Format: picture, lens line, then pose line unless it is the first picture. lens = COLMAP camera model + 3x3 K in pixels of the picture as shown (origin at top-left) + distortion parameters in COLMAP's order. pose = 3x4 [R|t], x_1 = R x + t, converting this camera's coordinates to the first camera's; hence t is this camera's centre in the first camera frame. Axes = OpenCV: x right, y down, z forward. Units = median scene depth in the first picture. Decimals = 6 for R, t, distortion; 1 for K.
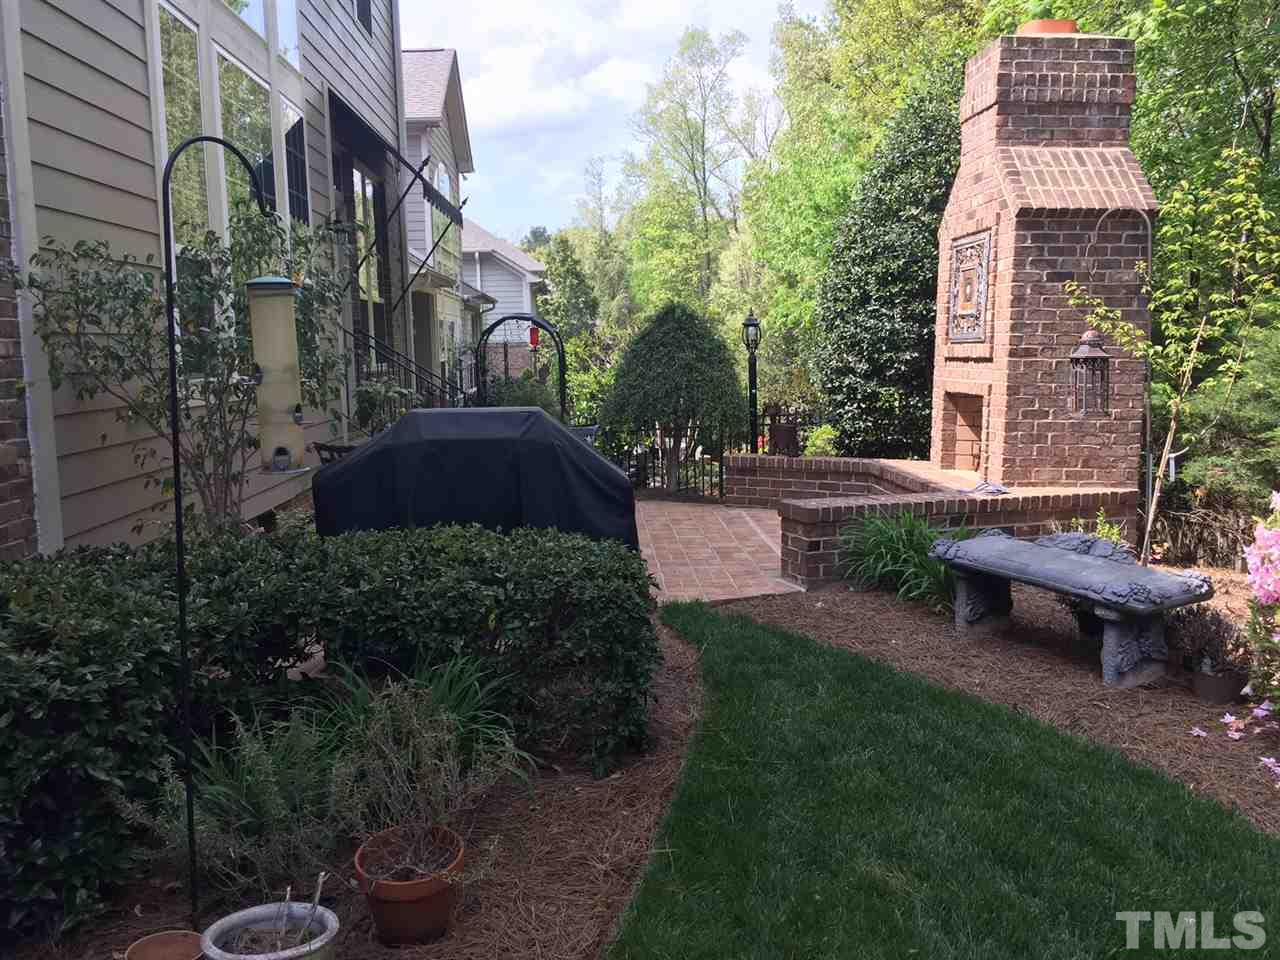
lens RADIAL K [[1147.8, 0, 645.1], [0, 1147.8, 441.7], [0, 0, 1]] dist [0.046884, -0.002055]
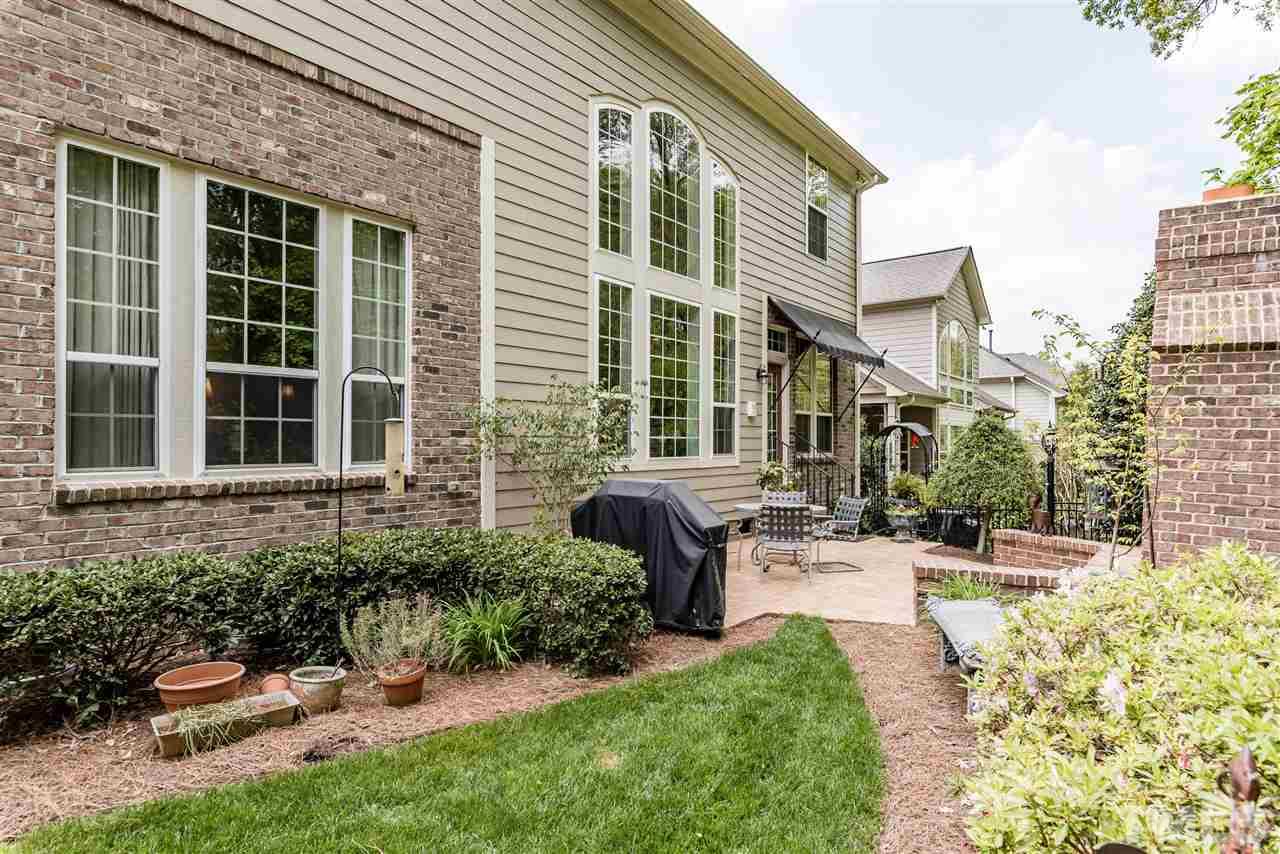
lens RADIAL K [[728.2, 0, 640.0], [0, 728.2, 427.0], [0, 0, 1]] dist [0.004980, 0.001599]
pose [[0.761208, 0.013810, -0.648360, 0.368376], [-0.076036, 0.994778, -0.068082, -0.020304], [0.644035, 0.101123, 0.758283, 0.063179]]
